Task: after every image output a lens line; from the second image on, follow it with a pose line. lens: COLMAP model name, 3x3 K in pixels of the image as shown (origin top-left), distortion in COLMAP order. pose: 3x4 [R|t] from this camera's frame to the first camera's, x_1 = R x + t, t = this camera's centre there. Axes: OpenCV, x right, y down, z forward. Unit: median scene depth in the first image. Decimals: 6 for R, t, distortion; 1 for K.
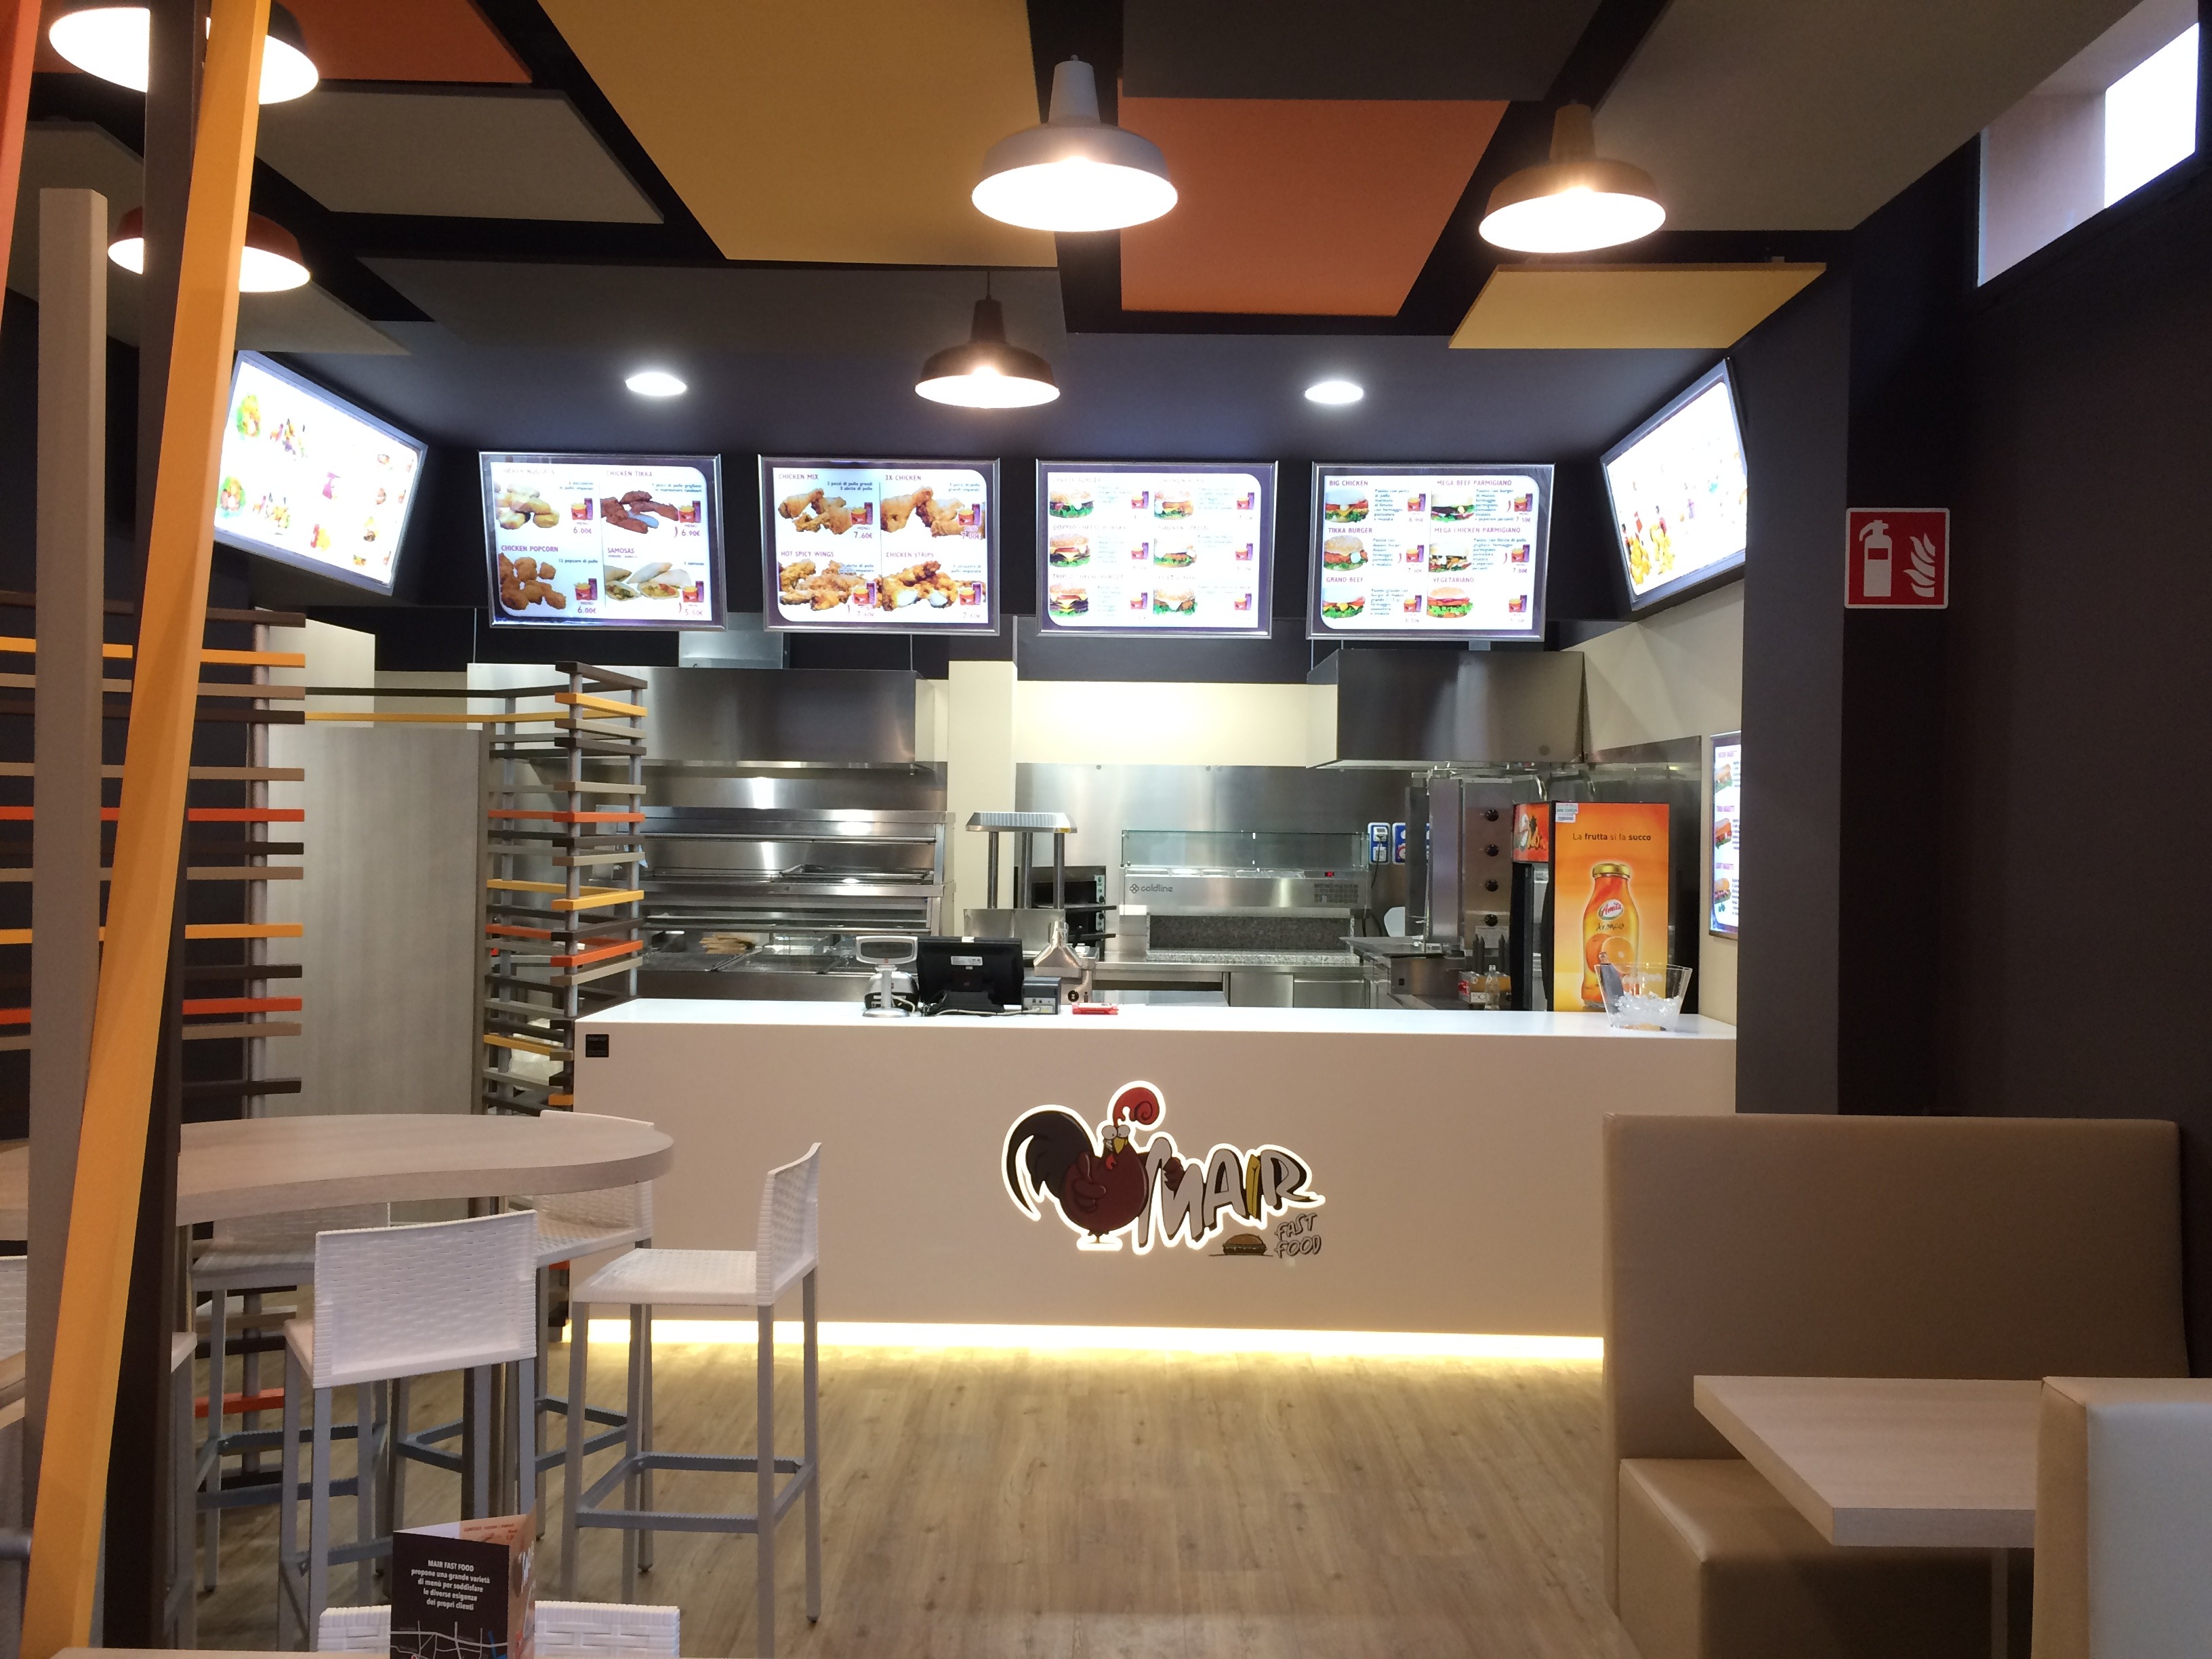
lens RADIAL K [[1886.9, 0, 1106.0], [0, 1886.9, 829.5], [0, 0, 1]] dist [0.085673, -0.112242]
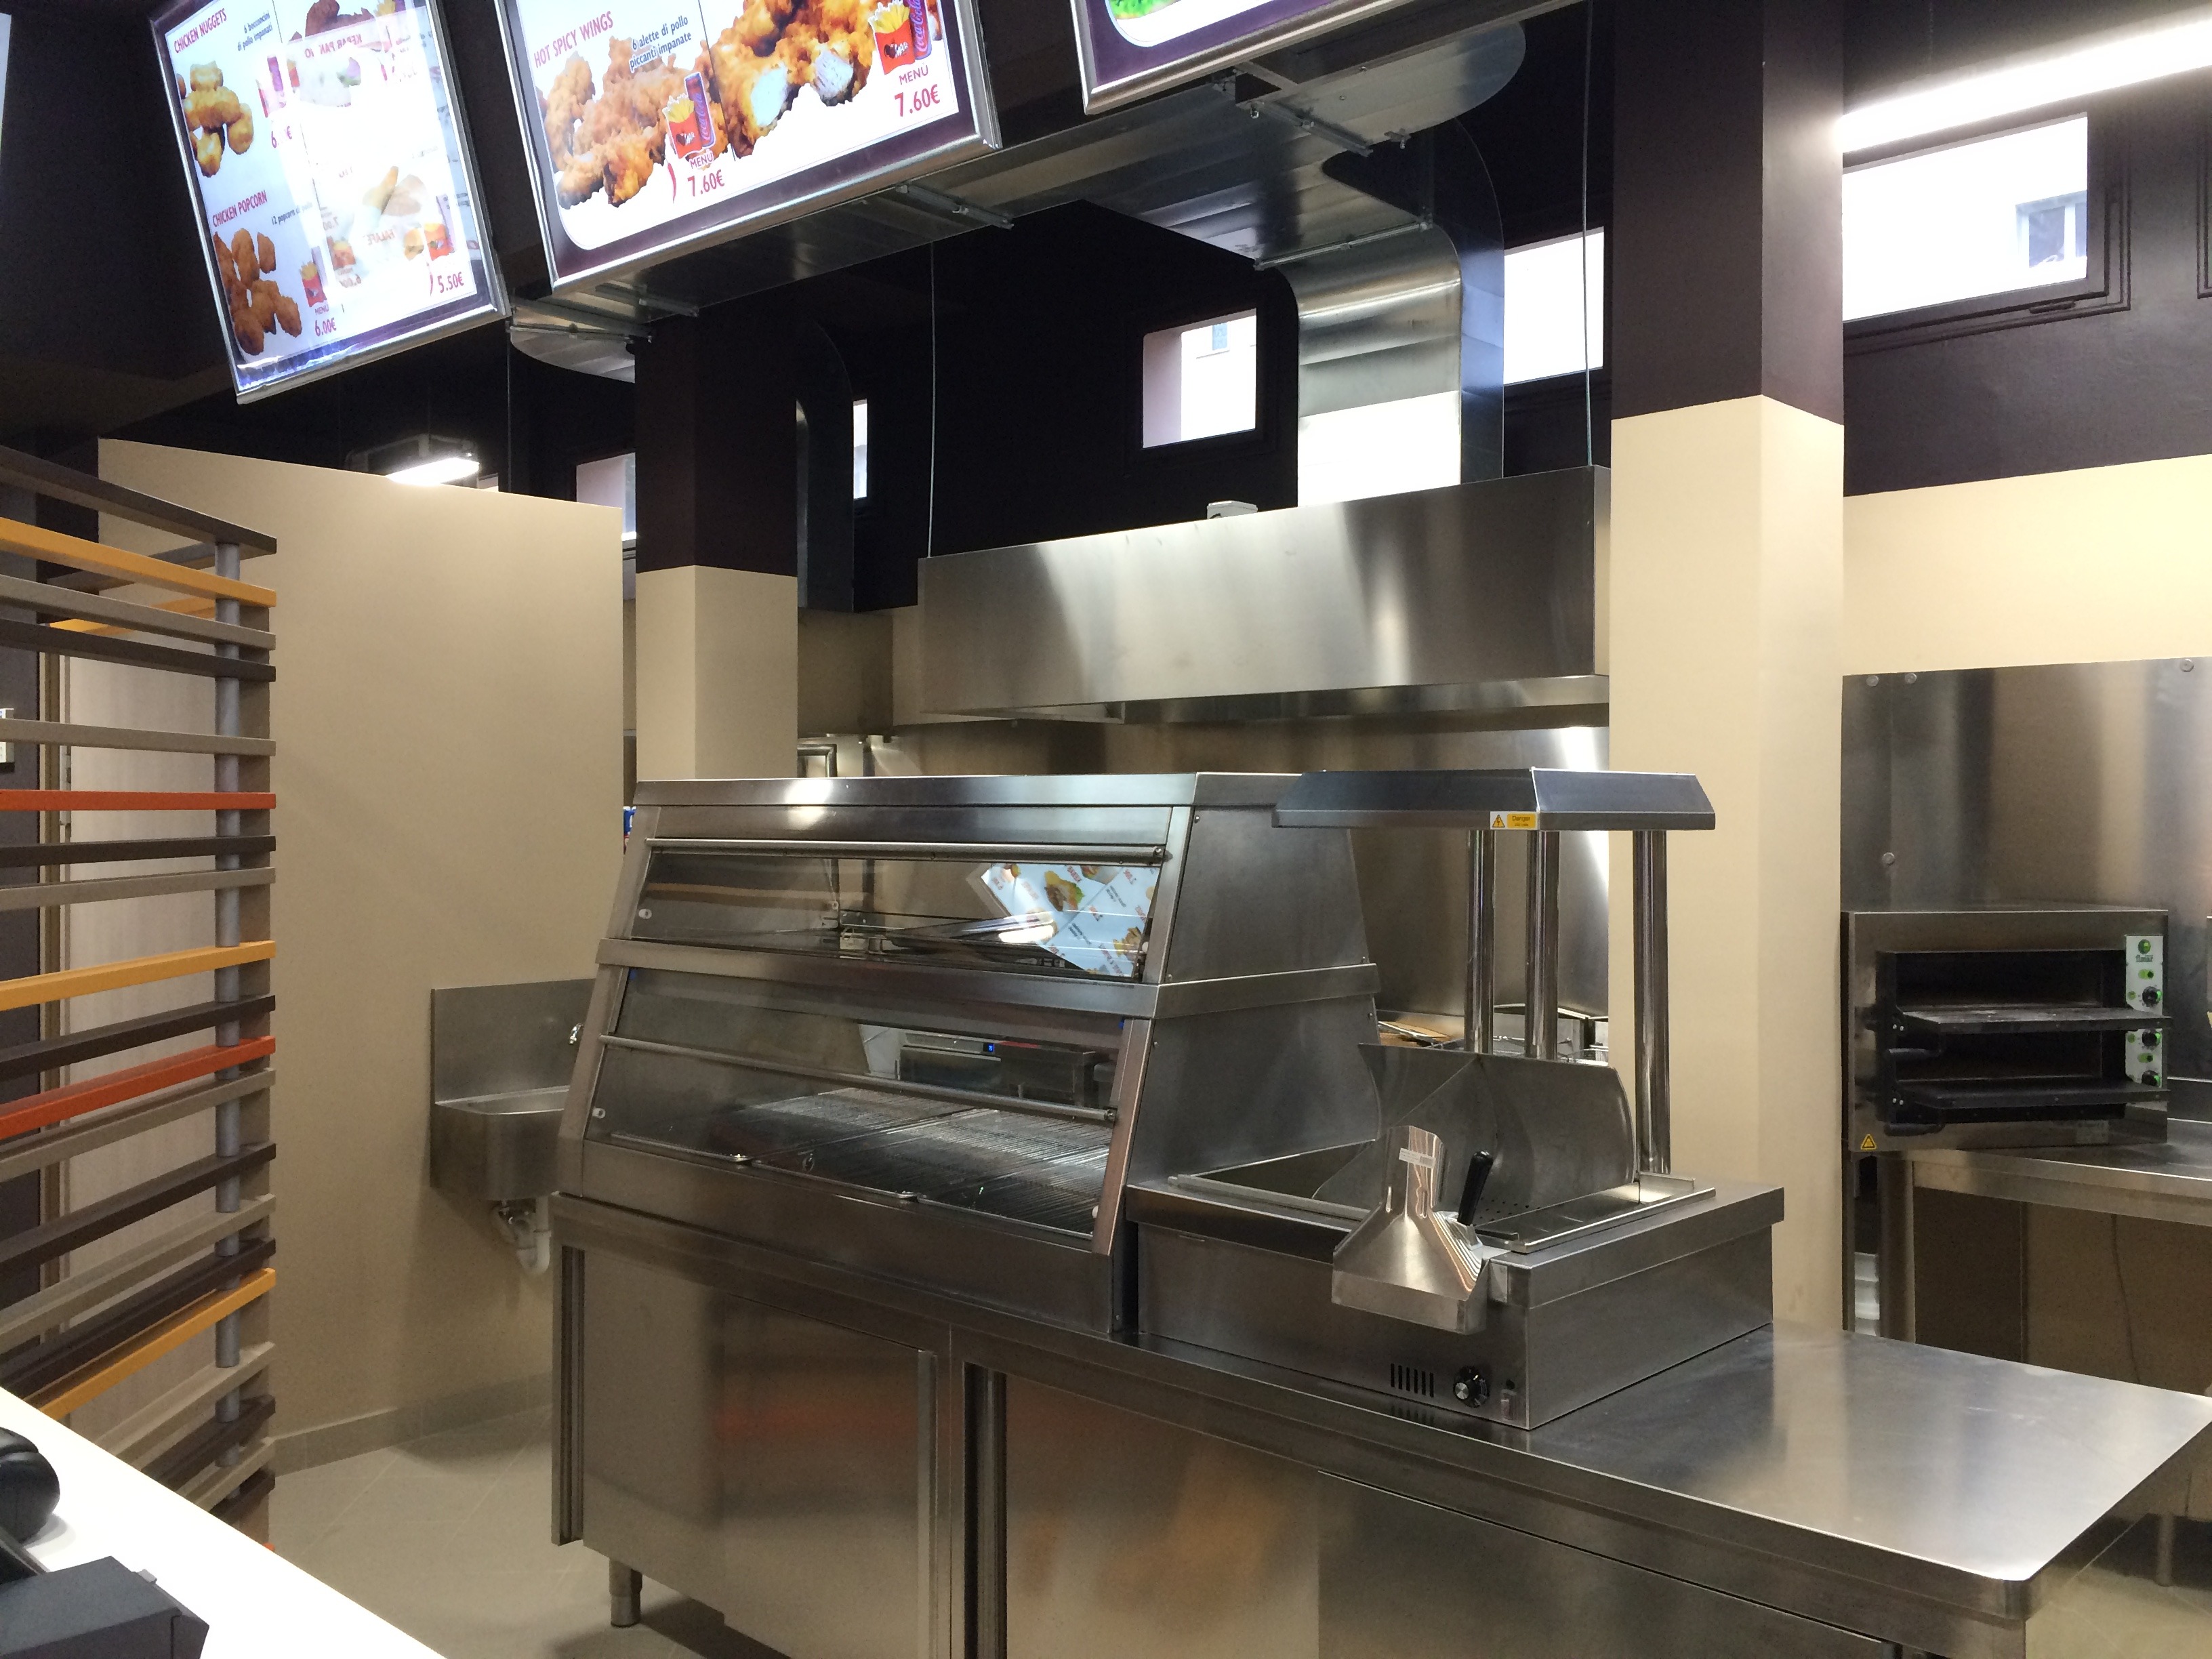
lens RADIAL K [[1872.3, 0, 1113.1], [0, 1872.3, 826.3], [0, 0, 1]] dist [0.094539, -0.116778]
pose [[0.741264, -0.010961, -0.671124, 0.152465], [0.009713, 0.999937, -0.005603, 0.002623], [0.671143, -0.002365, 0.741324, 0.814986]]
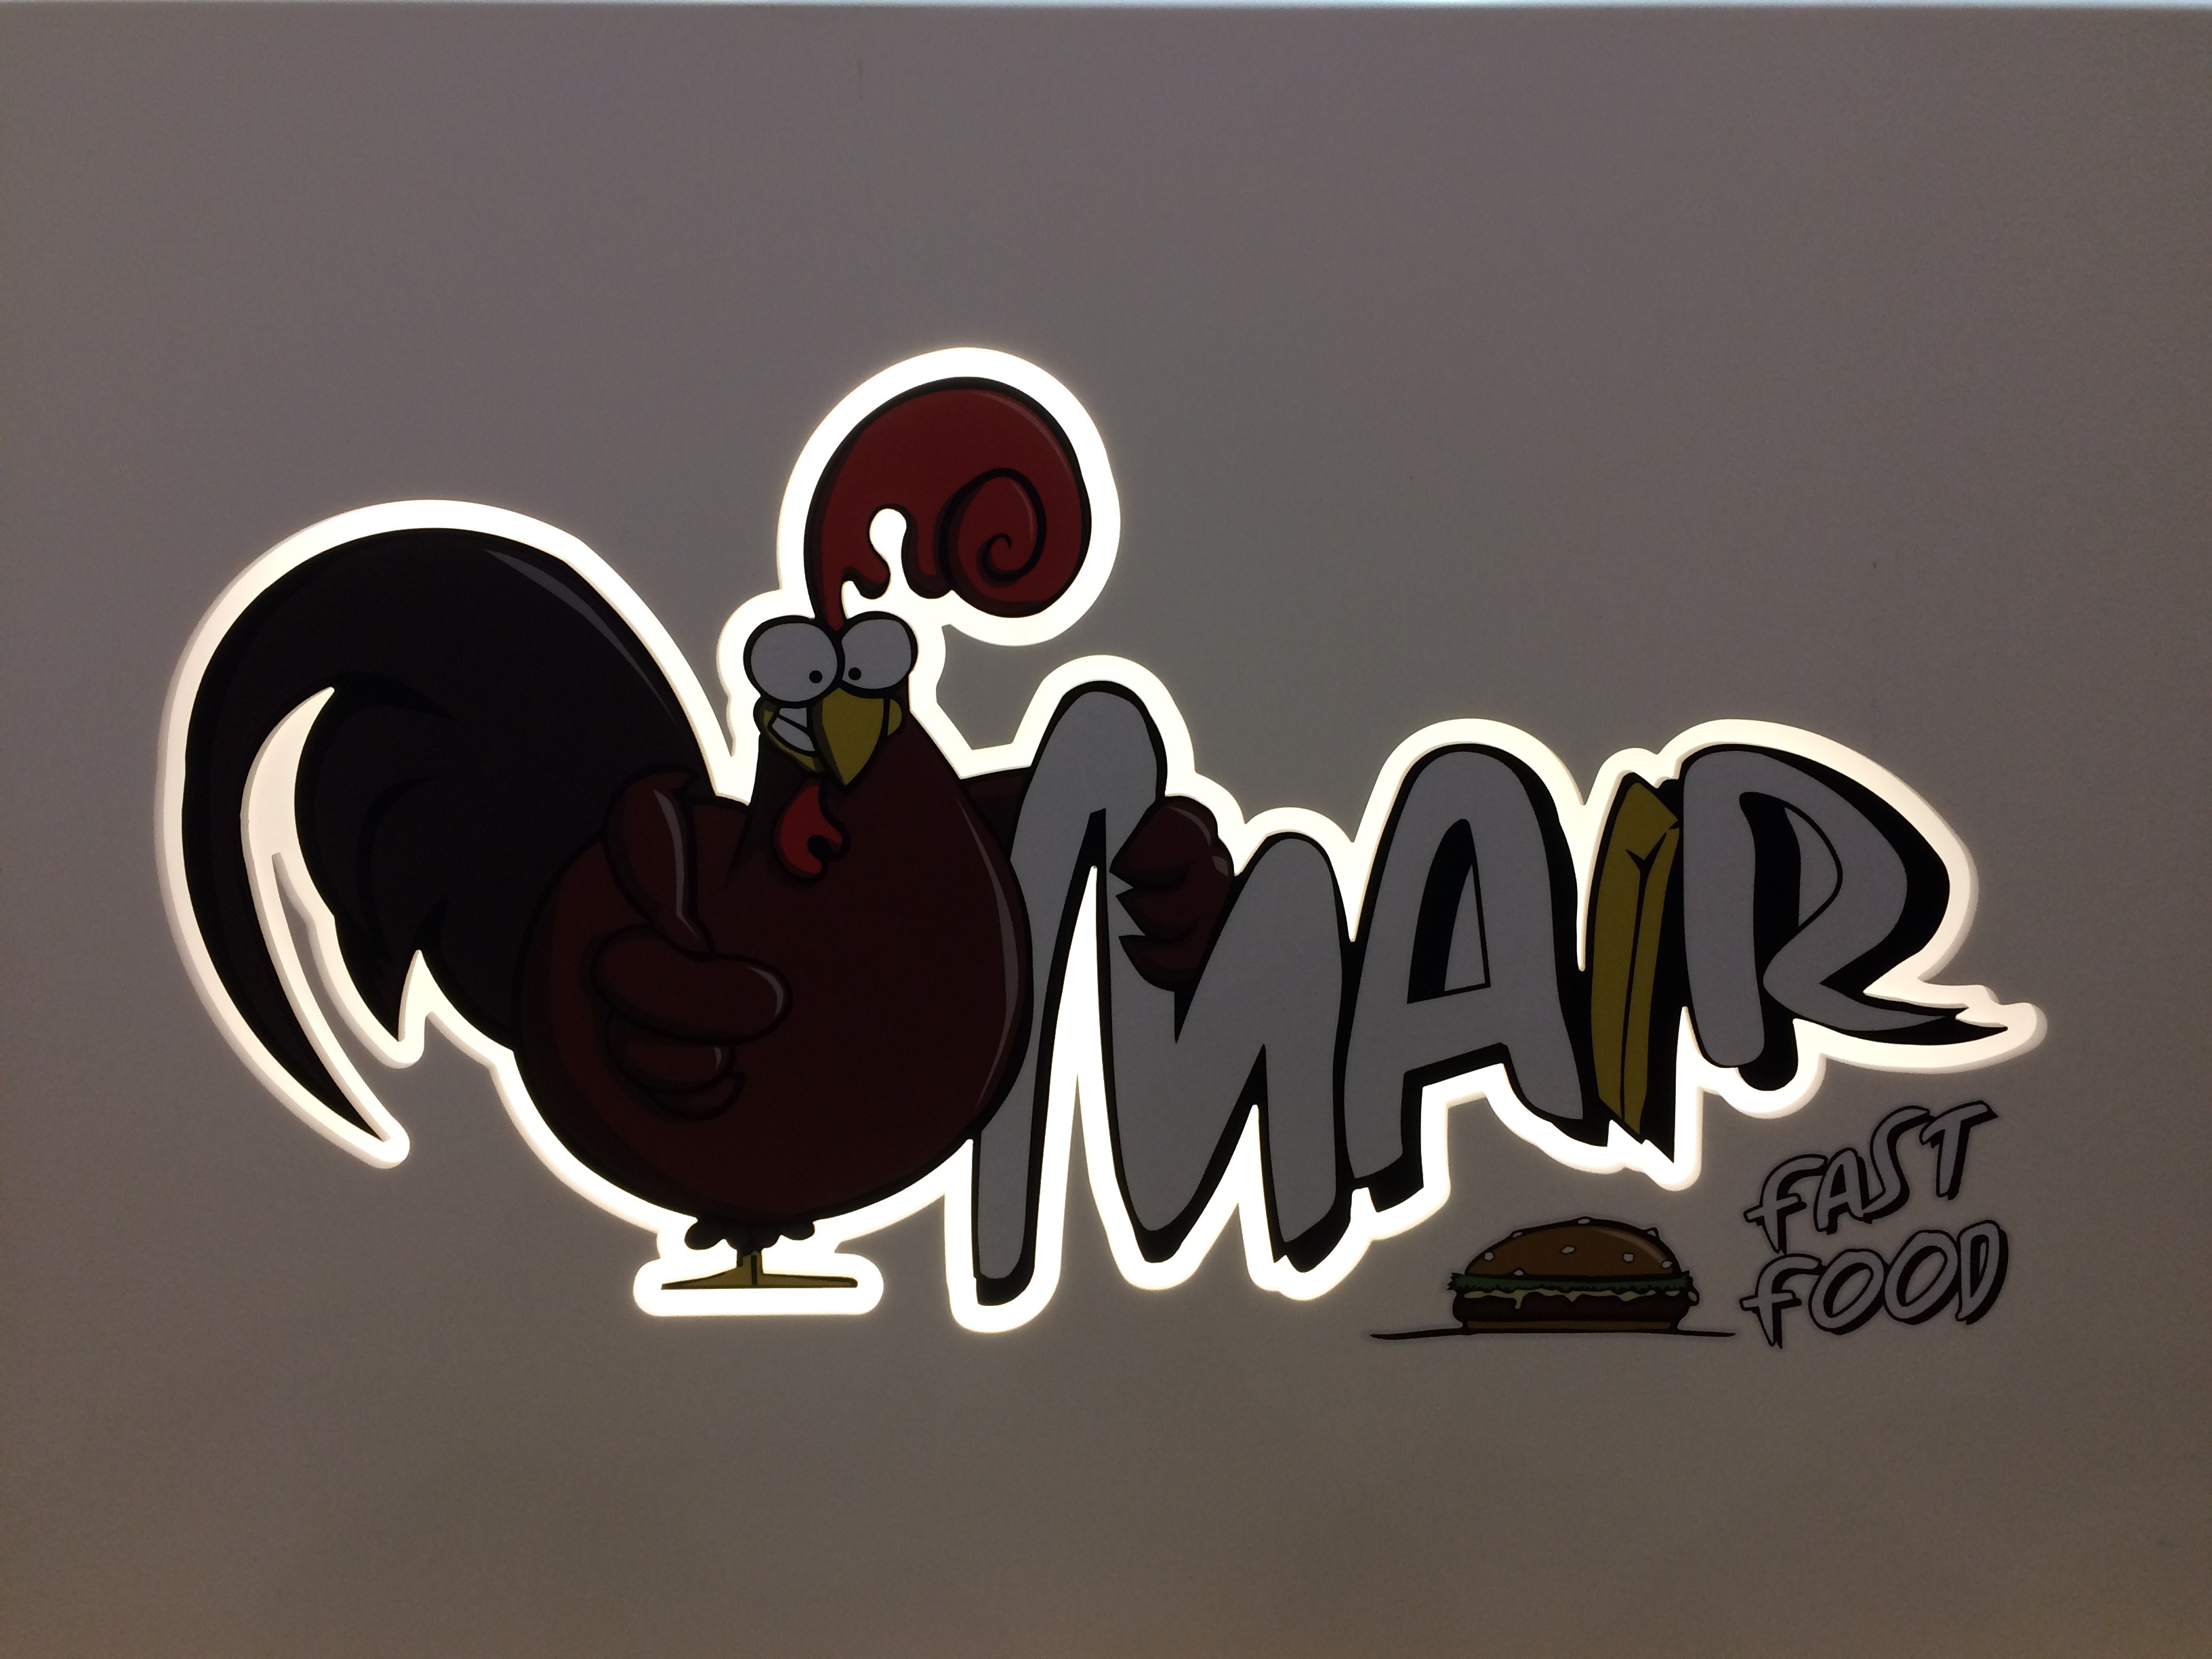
lens RADIAL K [[1884.6, 0, 1108.2], [0, 1884.6, 826.5], [0, 0, 1]] dist [0.088437, -0.112746]
pose [[0.999584, -0.014971, 0.024647, 0.020751], [0.010692, 0.986169, 0.165395, 0.119076], [-0.026782, -0.165063, 0.985919, 0.672234]]
